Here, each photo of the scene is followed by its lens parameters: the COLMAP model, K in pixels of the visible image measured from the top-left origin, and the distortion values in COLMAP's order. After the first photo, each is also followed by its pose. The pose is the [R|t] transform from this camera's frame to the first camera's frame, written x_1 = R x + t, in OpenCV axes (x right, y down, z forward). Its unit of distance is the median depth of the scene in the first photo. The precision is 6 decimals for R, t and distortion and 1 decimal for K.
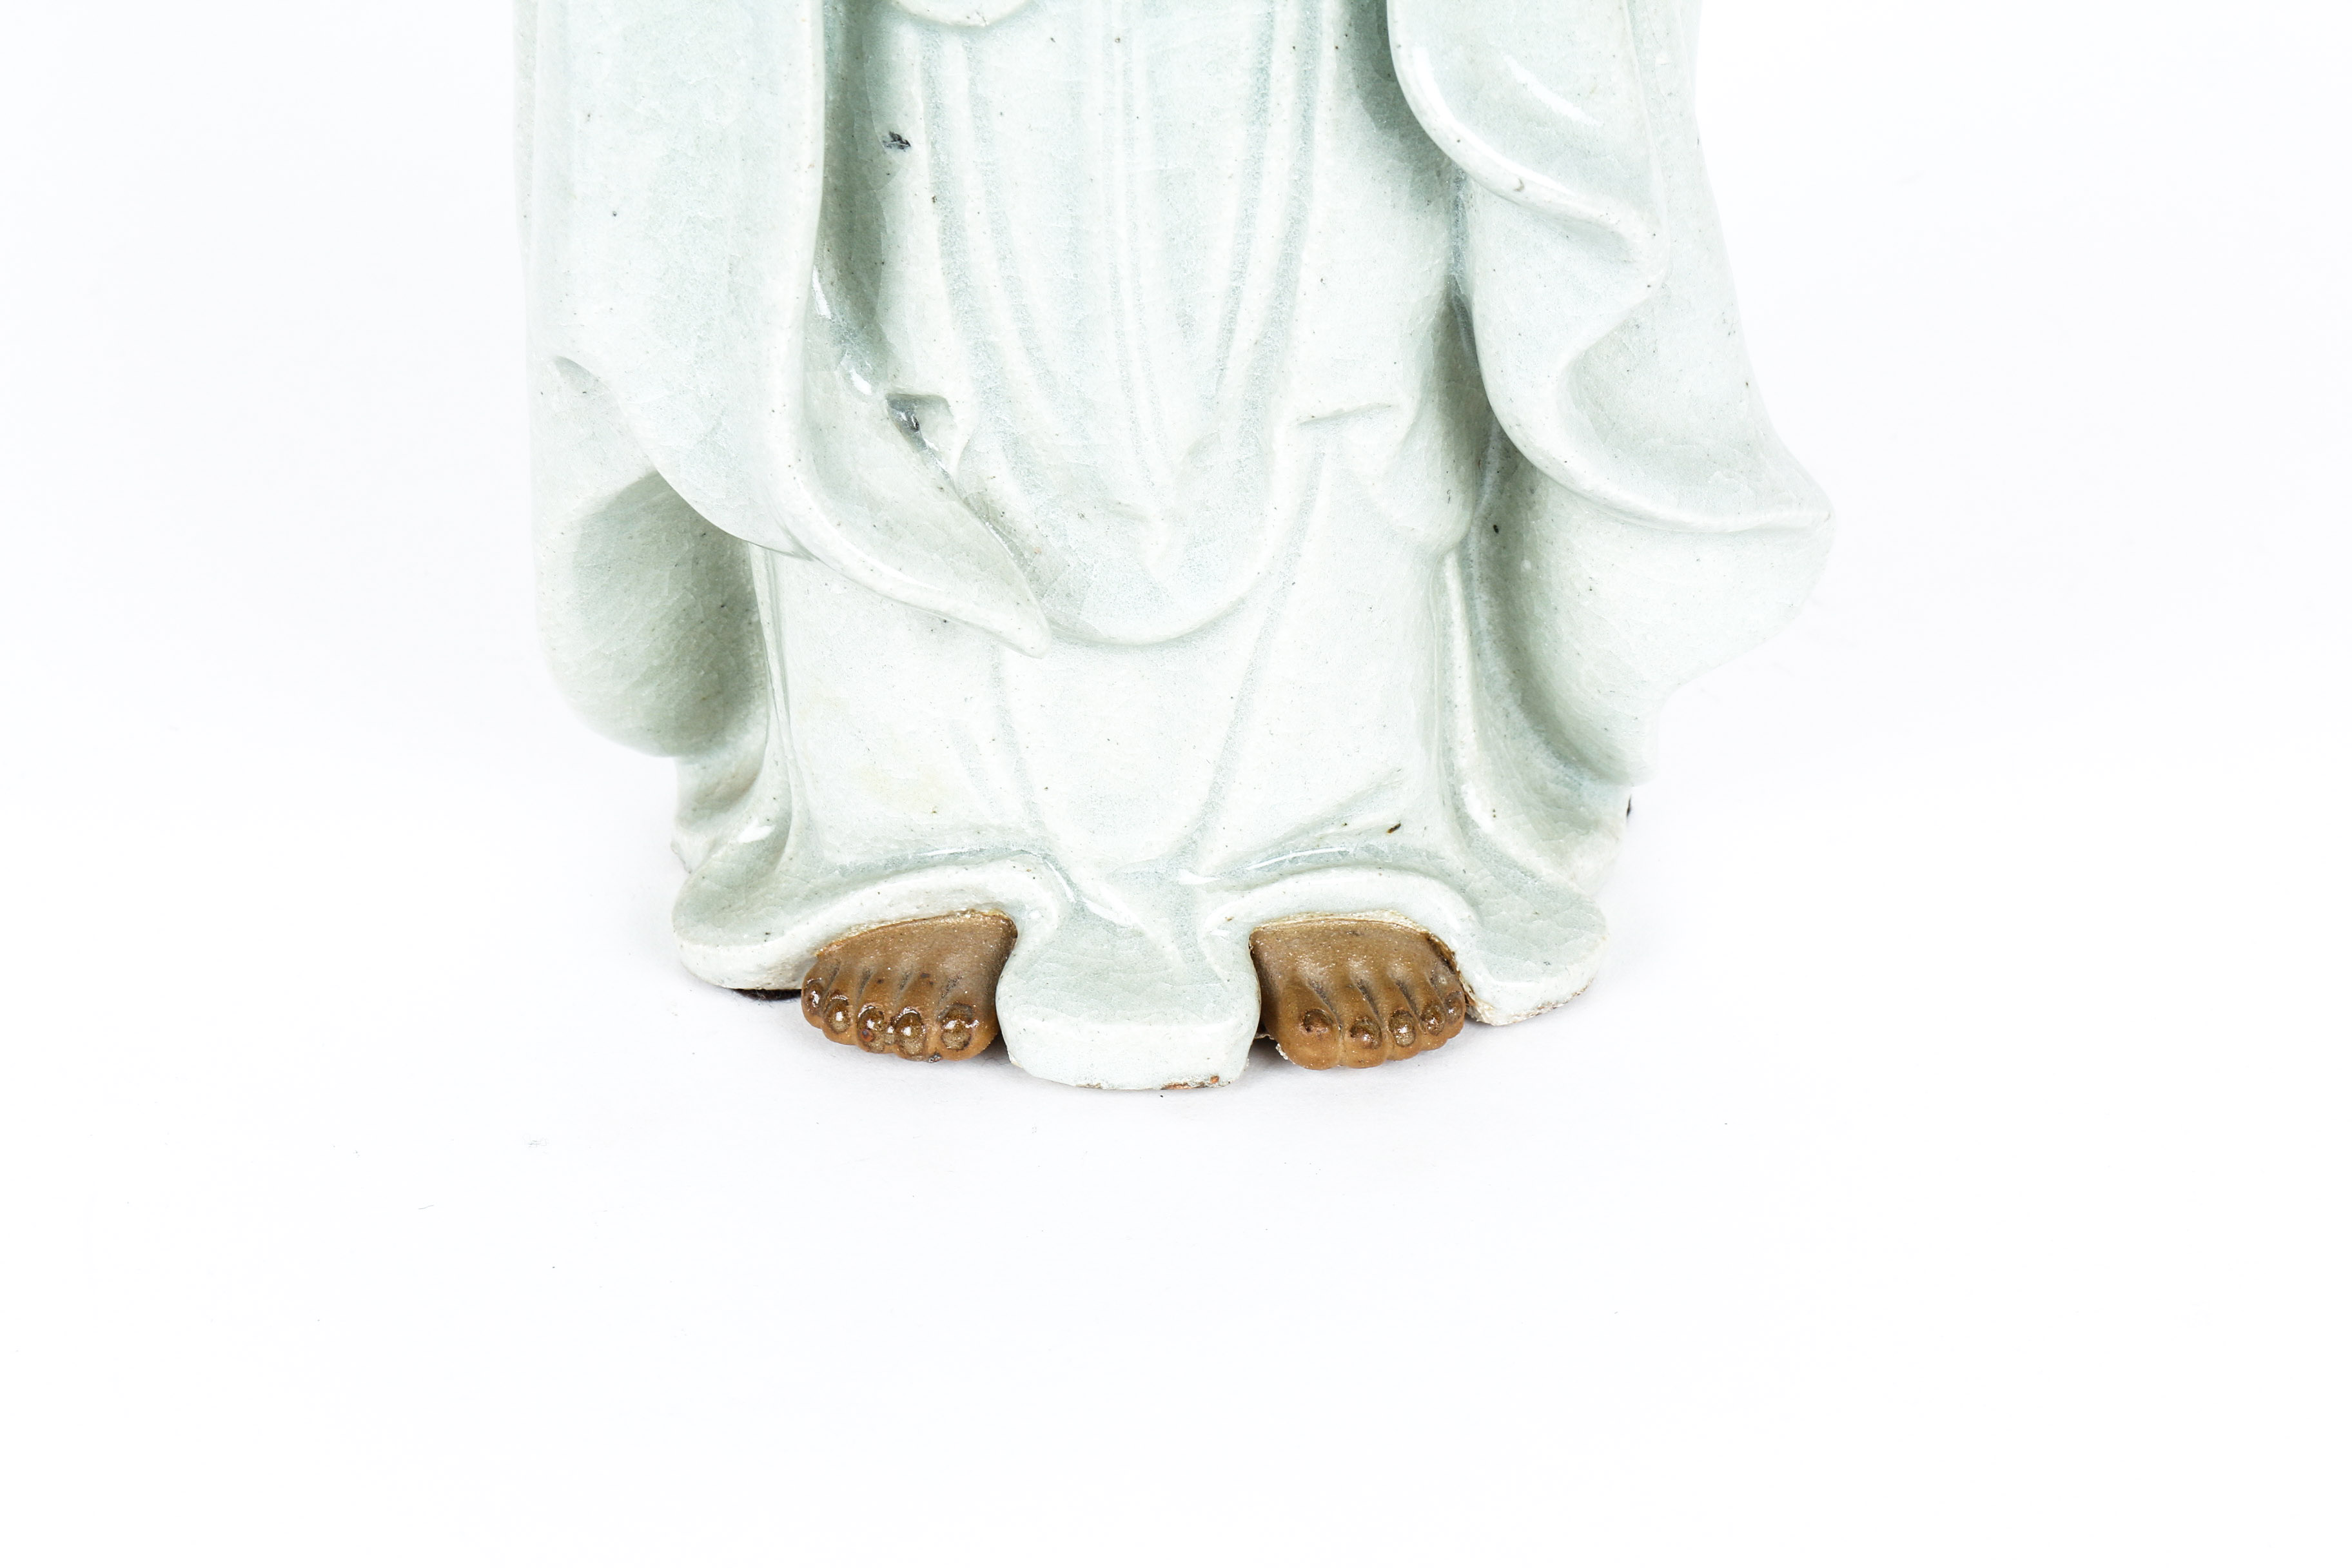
lens RADIAL K [[4660.3, 0, 1176.0], [0, 4660.3, 784.0], [0, 0, 1]] dist [-0.017327, 0.030738]
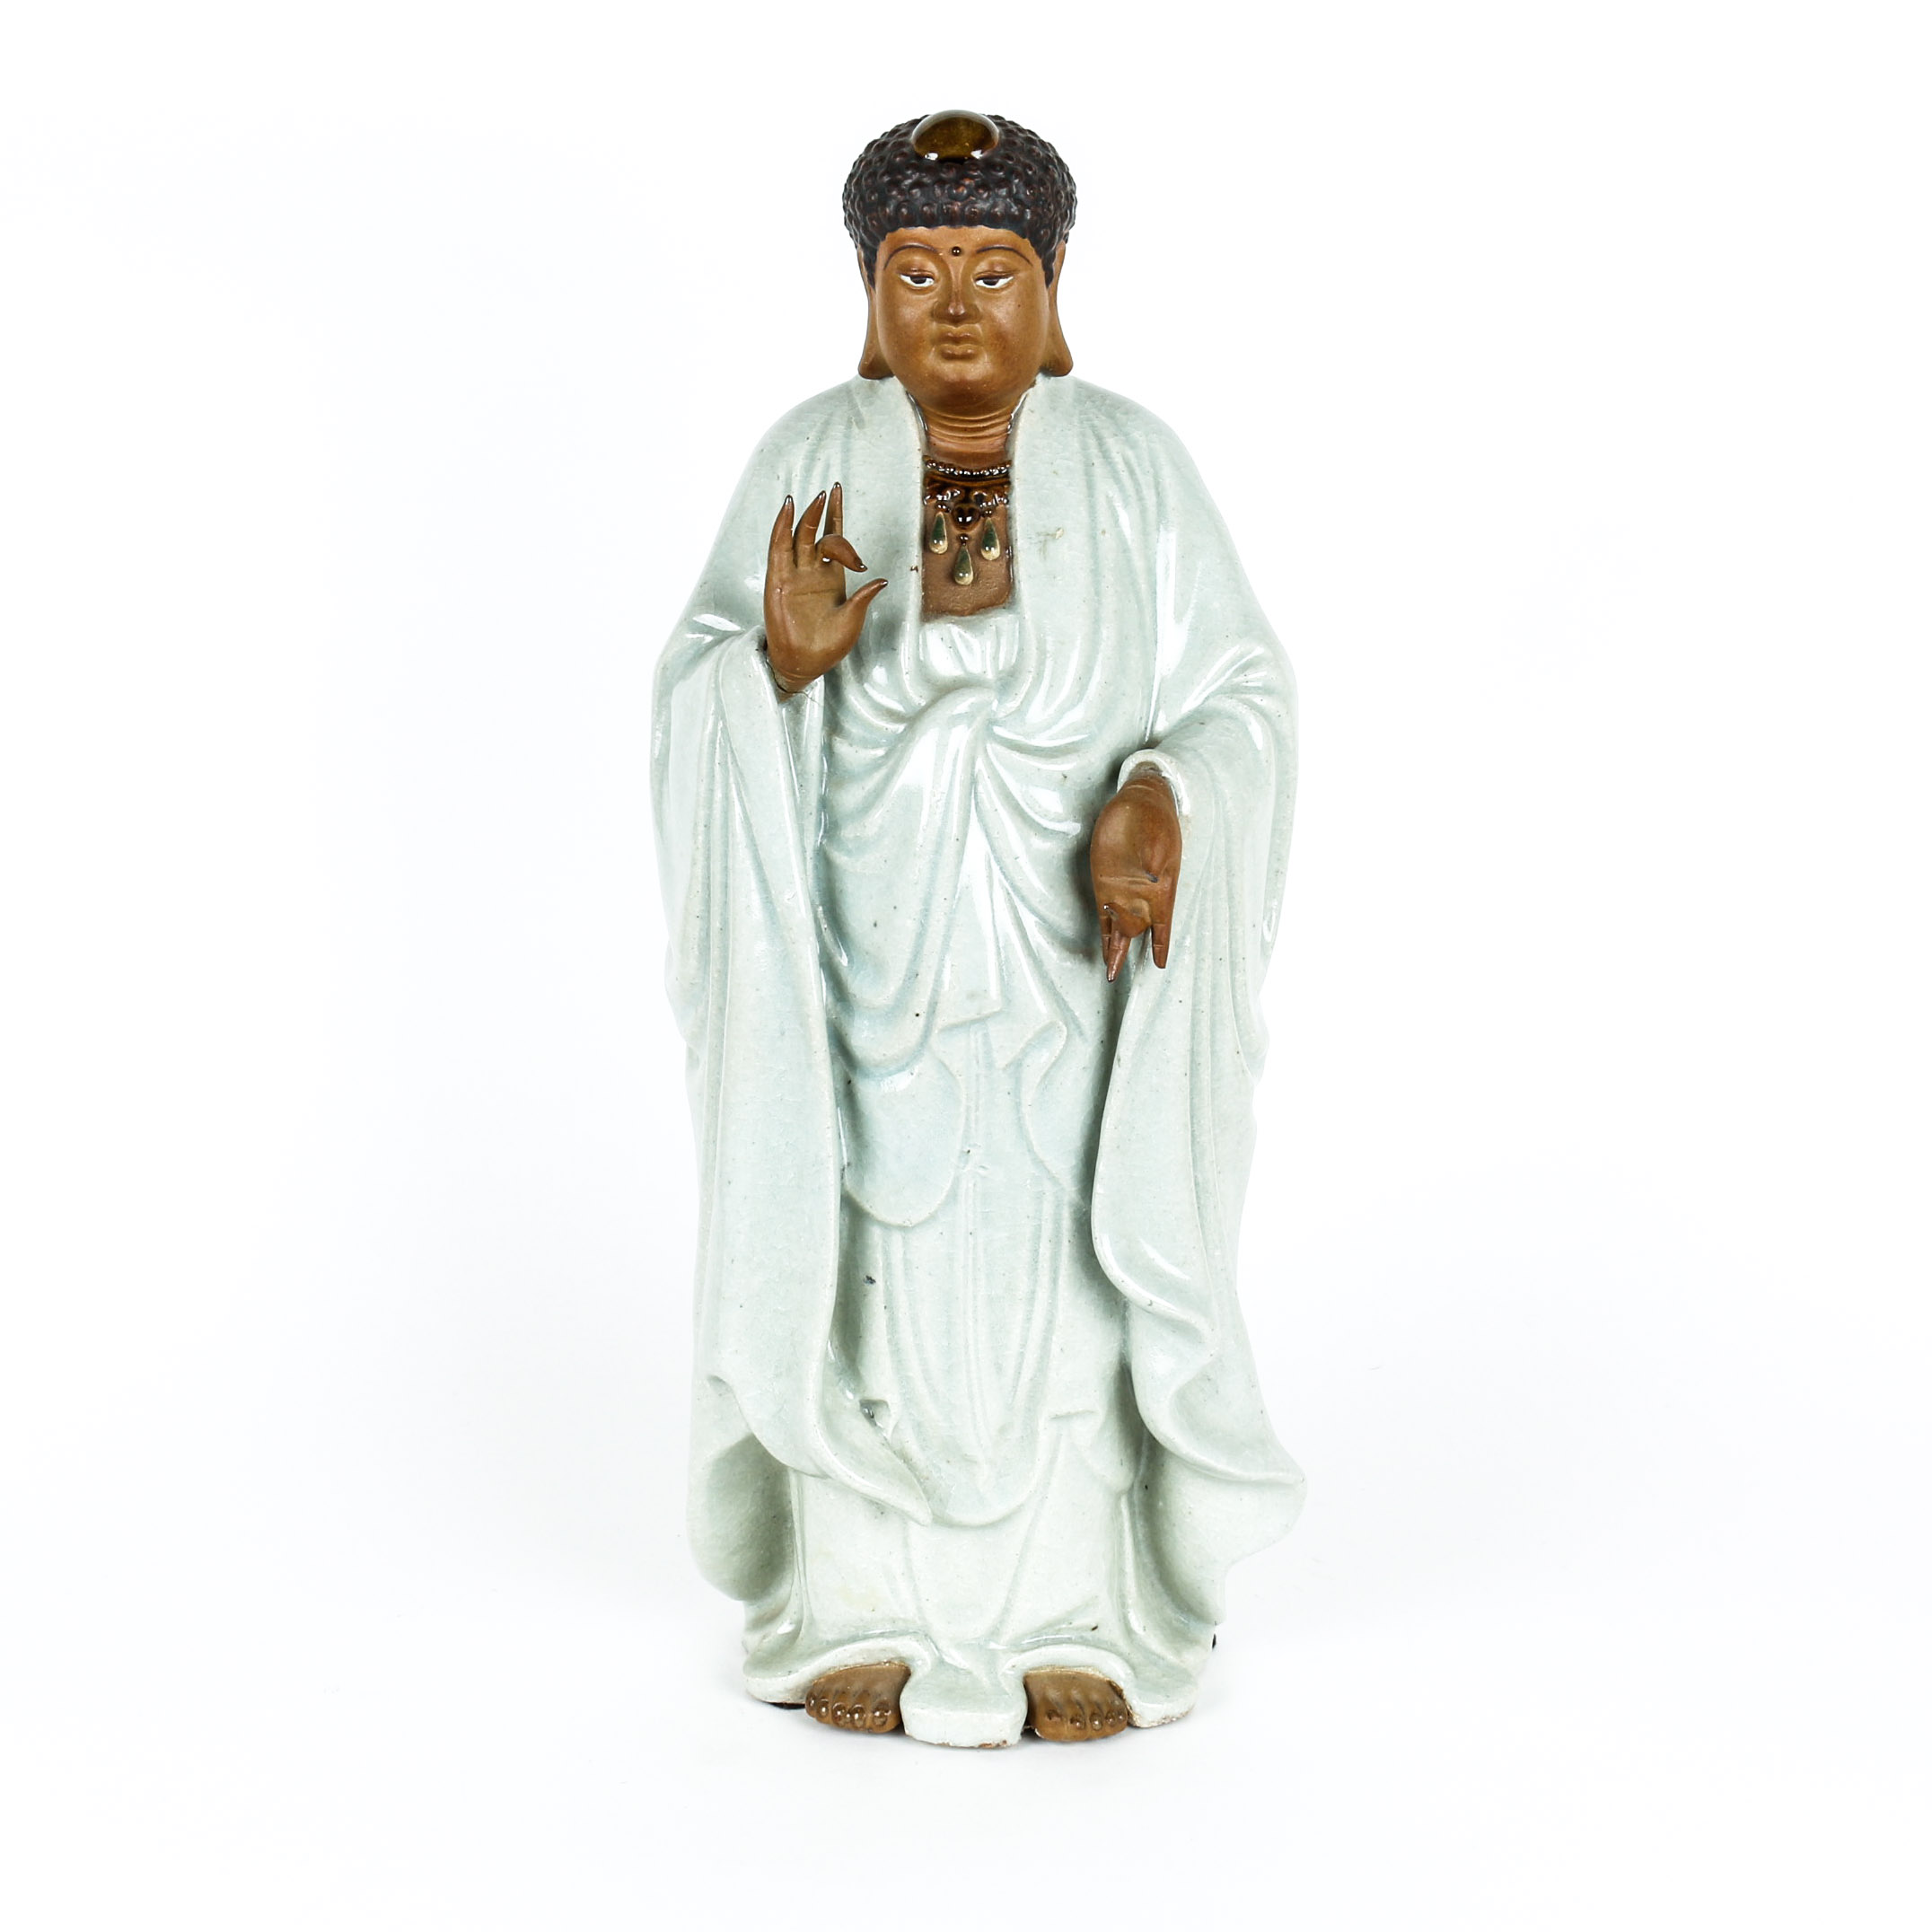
lens RADIAL K [[3260.8, 0, 966.0], [0, 3260.8, 966.0], [0, 0, 1]] dist [-0.218563, -0.012541]
pose [[0.999489, 0.023529, -0.021657, 0.014218], [-0.029022, 0.951816, -0.305293, 0.173005], [0.013430, 0.305766, 0.952012, -0.466447]]
